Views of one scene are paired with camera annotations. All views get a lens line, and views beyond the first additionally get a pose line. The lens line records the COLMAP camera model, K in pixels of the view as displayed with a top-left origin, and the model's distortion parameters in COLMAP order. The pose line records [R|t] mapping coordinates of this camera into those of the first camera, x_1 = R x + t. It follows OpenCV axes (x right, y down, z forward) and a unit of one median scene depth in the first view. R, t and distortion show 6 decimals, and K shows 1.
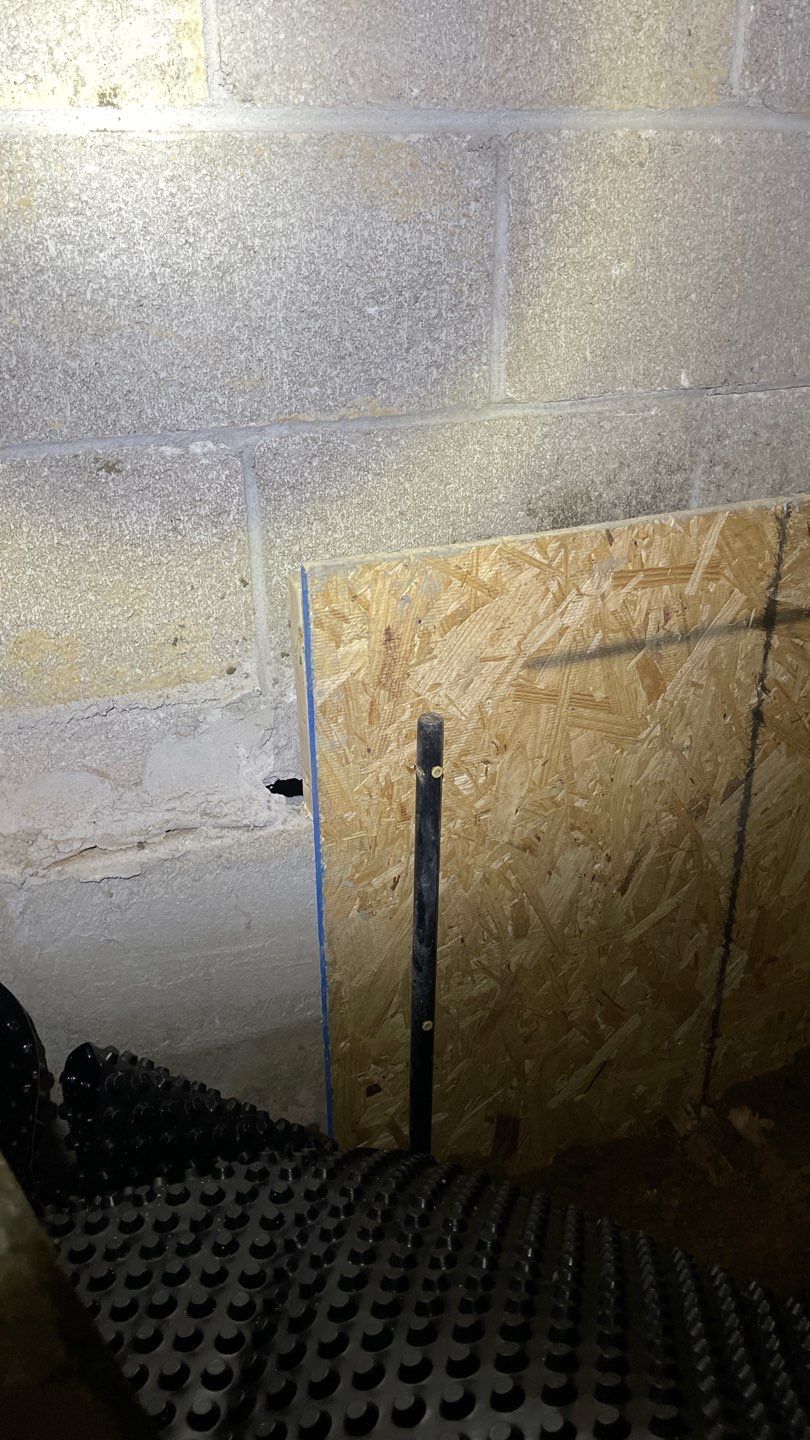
lens RADIAL K [[1129.5, 0, 403.9], [0, 1129.5, 729.1], [0, 0, 1]] dist [0.069709, -0.088328]
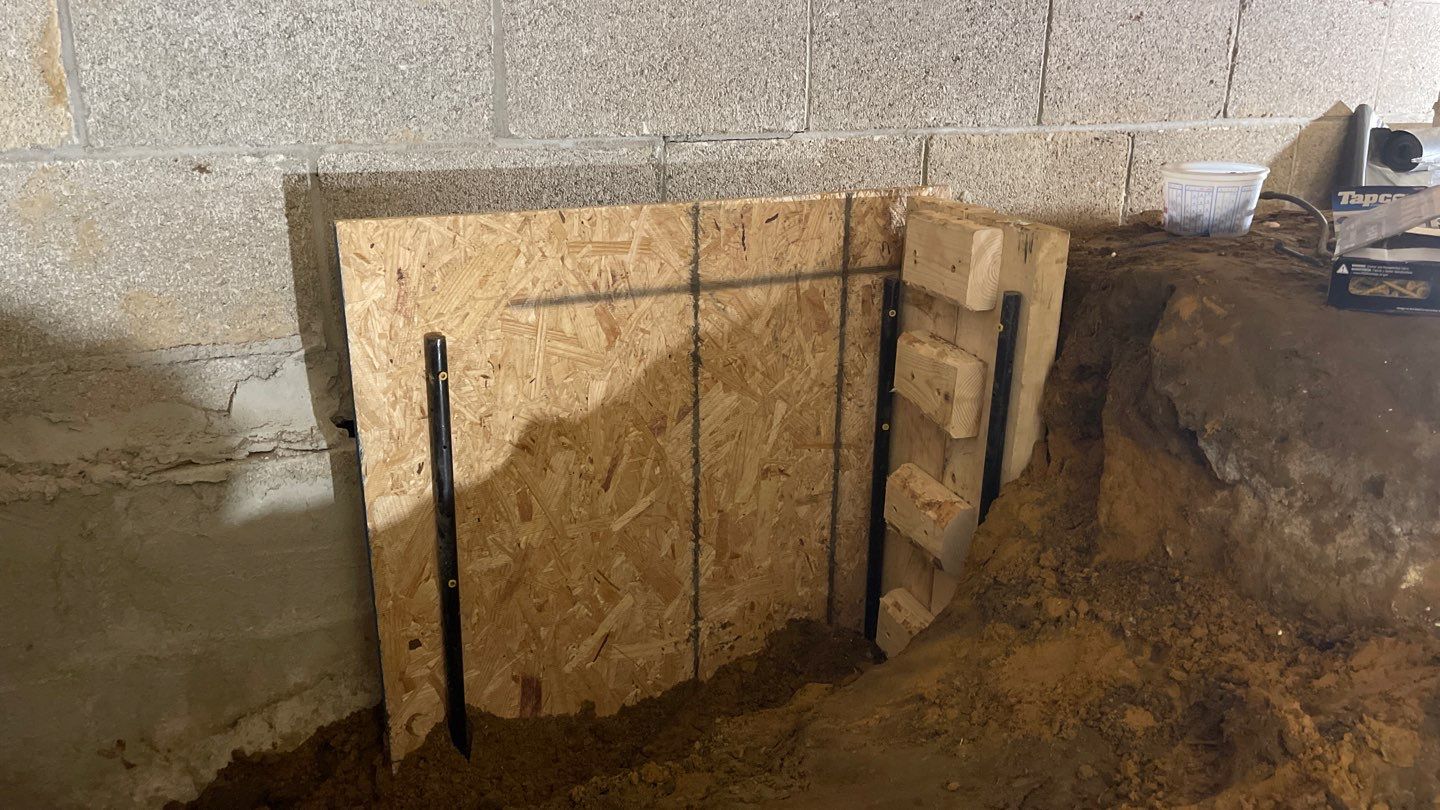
lens RADIAL K [[1129.5, 0, 749.7], [0, 1129.5, 426.6], [0, 0, 1]] dist [0.069709, -0.088328]
pose [[0.988601, -0.015999, 0.149704, 0.171197], [0.031965, 0.993973, -0.104860, 0.229360], [-0.147124, 0.108450, 0.983155, -0.392712]]
